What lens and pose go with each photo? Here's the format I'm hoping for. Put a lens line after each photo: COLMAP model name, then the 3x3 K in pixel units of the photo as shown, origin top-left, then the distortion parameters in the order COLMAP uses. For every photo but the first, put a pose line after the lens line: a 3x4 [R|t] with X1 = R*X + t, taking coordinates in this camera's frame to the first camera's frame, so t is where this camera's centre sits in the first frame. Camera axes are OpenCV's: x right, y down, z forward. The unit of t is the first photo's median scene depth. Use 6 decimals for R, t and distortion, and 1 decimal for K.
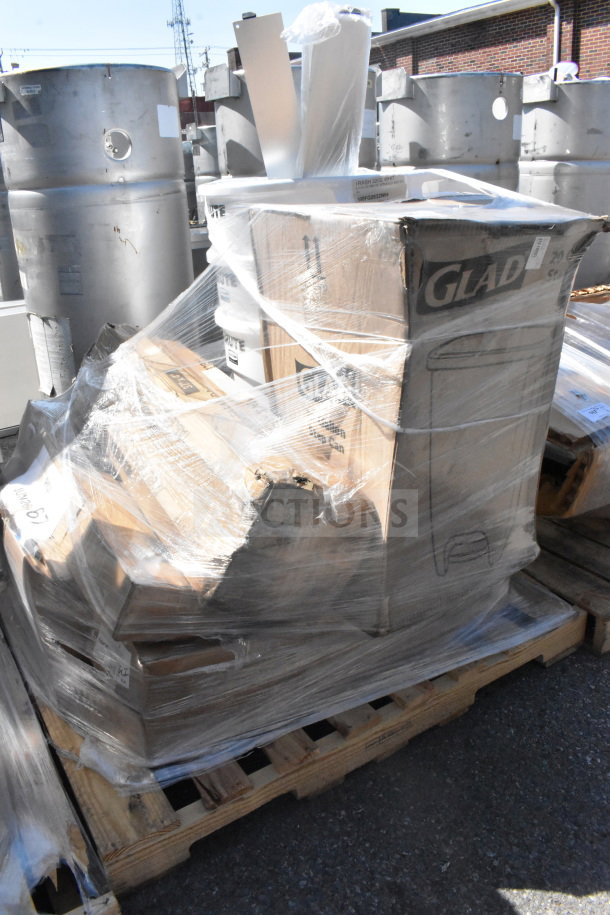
lens RADIAL K [[753.2, 0, 305.0], [0, 753.2, 457.5], [0, 0, 1]] dist [-0.091039, 0.003334]
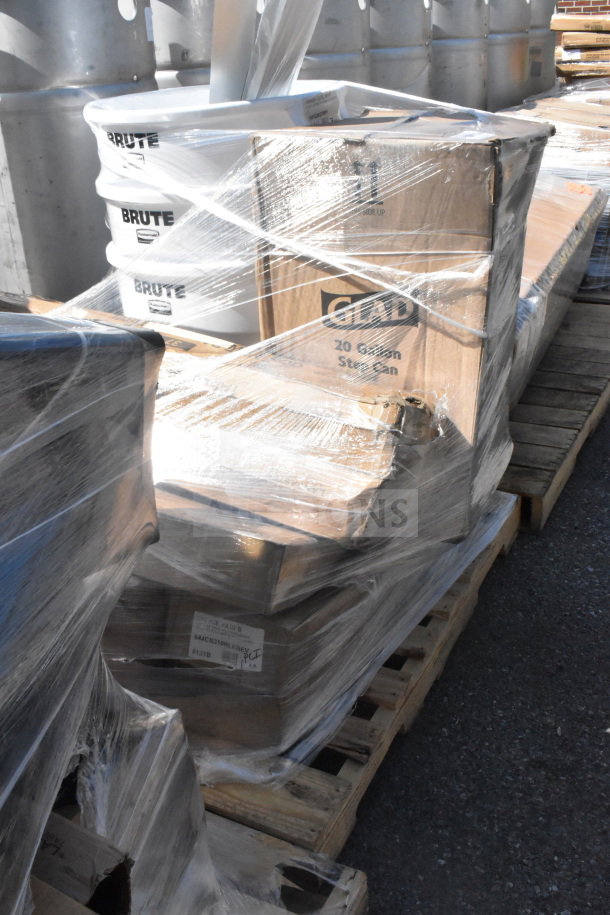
lens RADIAL K [[978.8, 0, 305.0], [0, 978.8, 457.5], [0, 0, 1]] dist [-0.069462, -0.001016]
pose [[0.844514, -0.221721, 0.487479, -0.721532], [0.206980, 0.974669, 0.084736, -0.034477], [-0.493918, 0.029338, 0.869013, -0.074430]]
